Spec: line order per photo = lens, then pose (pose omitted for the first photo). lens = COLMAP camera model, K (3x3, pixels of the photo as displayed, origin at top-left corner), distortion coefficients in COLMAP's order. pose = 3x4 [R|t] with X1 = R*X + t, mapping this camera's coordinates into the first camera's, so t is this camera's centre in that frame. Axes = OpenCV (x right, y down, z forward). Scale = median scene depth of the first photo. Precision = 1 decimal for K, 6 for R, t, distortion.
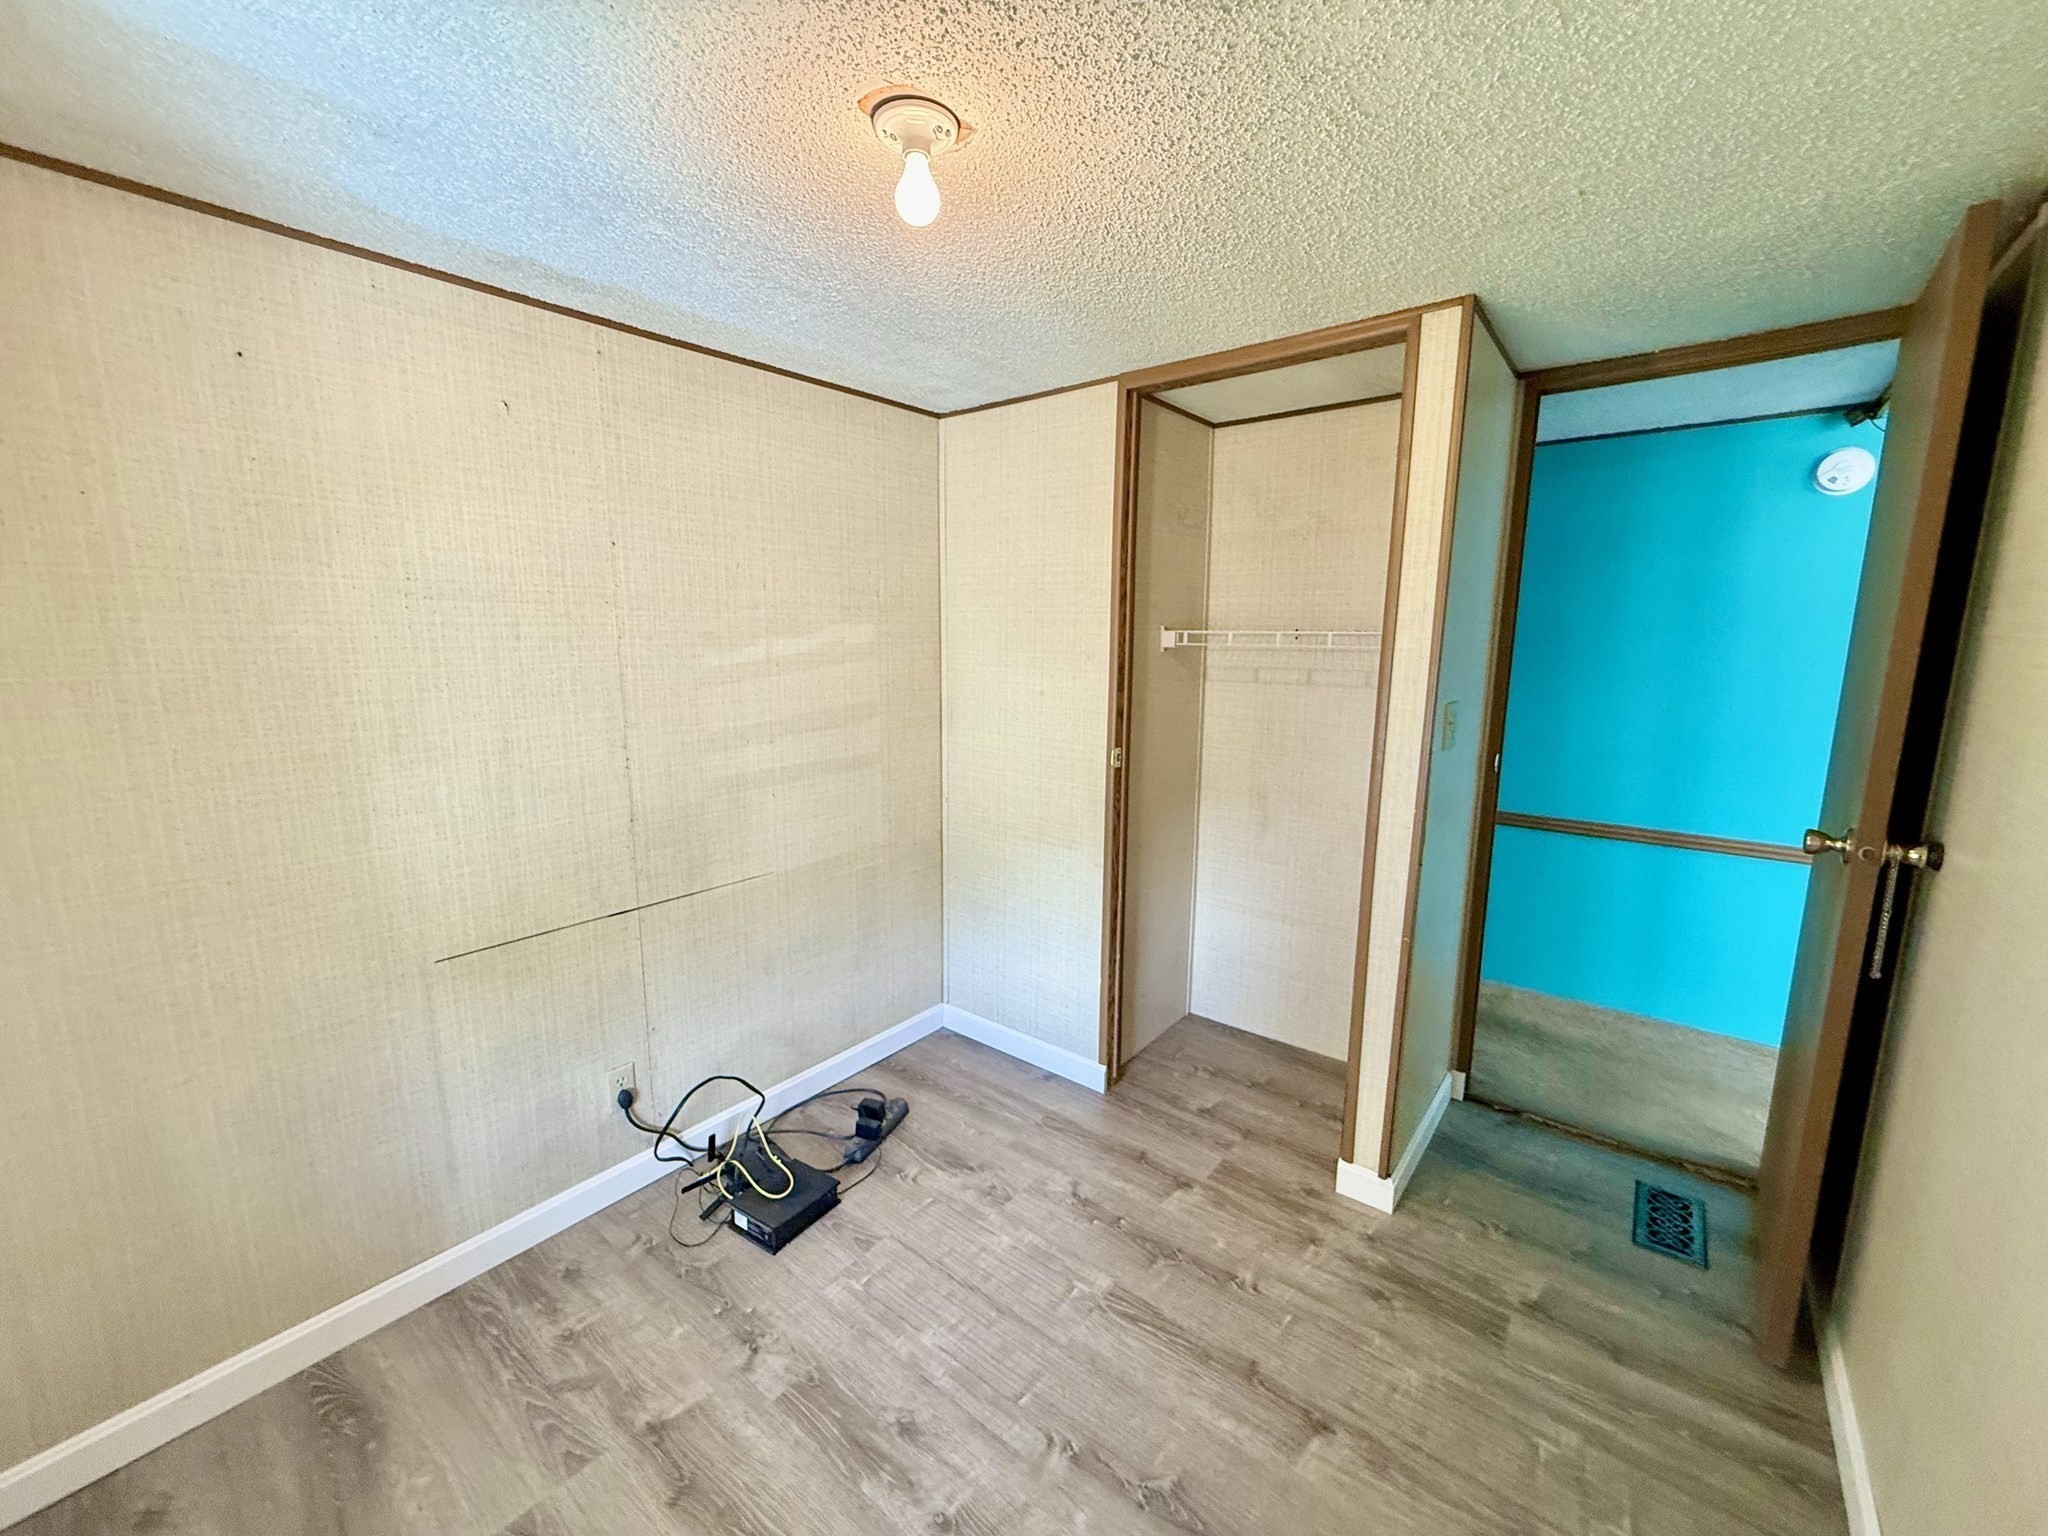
lens RADIAL K [[814.6, 0, 1022.1], [0, 814.6, 765.8], [0, 0, 1]] dist [0.000207, -0.000066]
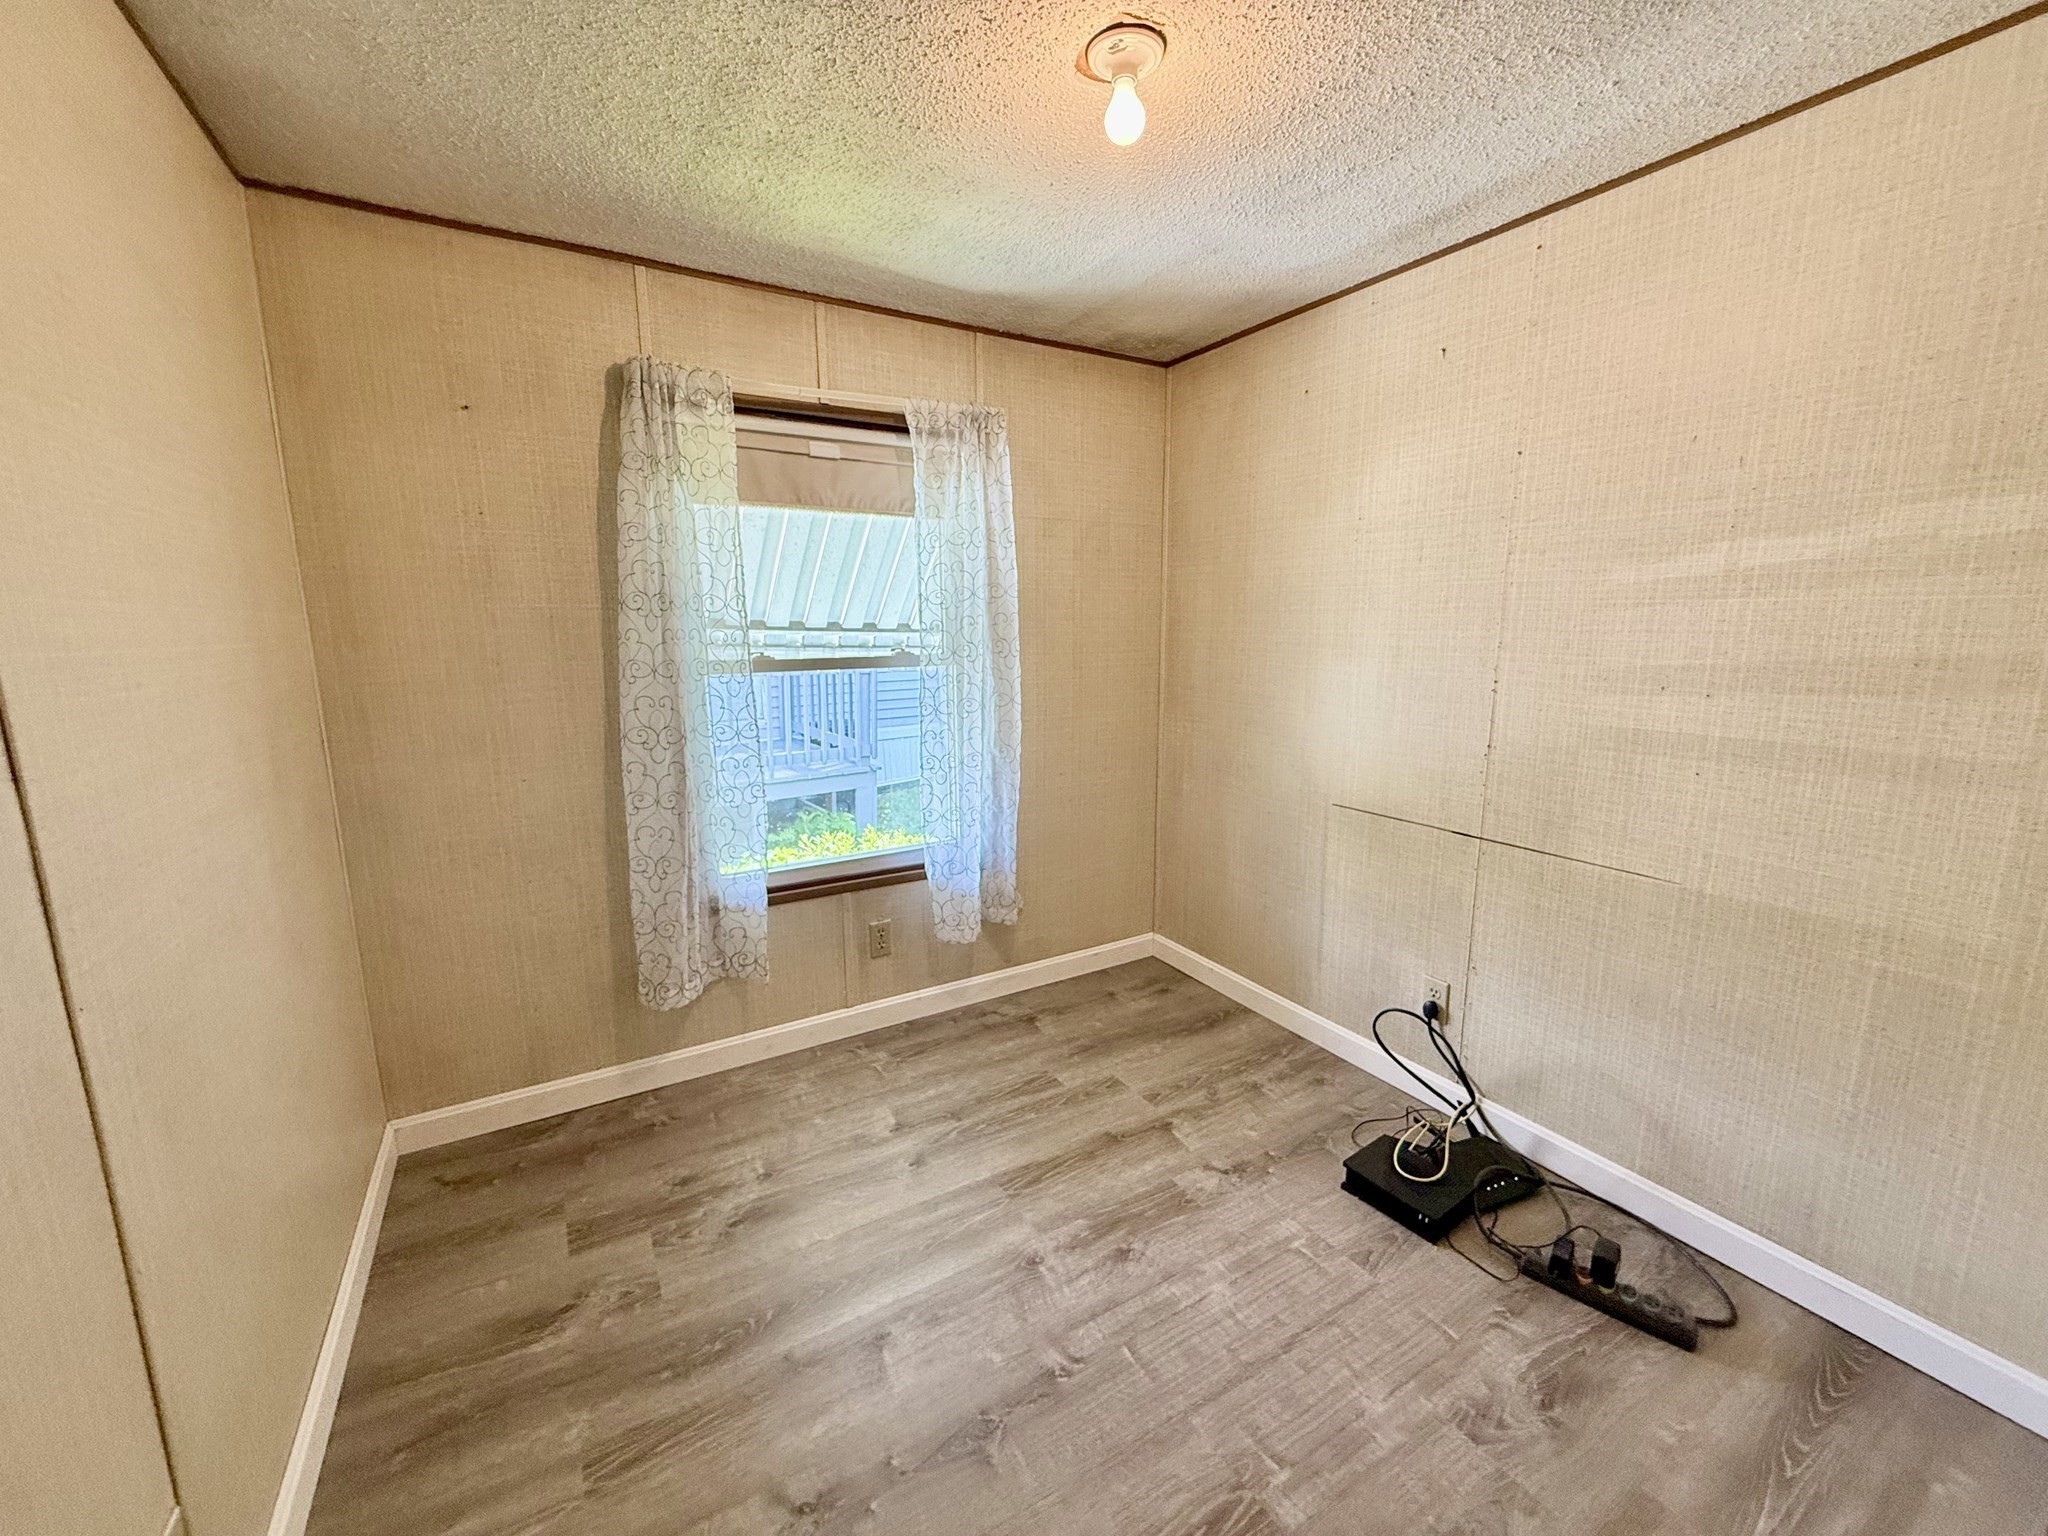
lens RADIAL K [[814.6, 0, 1022.1], [0, 814.6, 765.8], [0, 0, 1]] dist [0.000207, -0.000066]
pose [[-0.353764, 0.168139, -0.920098, 0.697333], [-0.147128, 0.961460, 0.232266, -0.061185], [0.923691, 0.217539, -0.315392, 0.912349]]
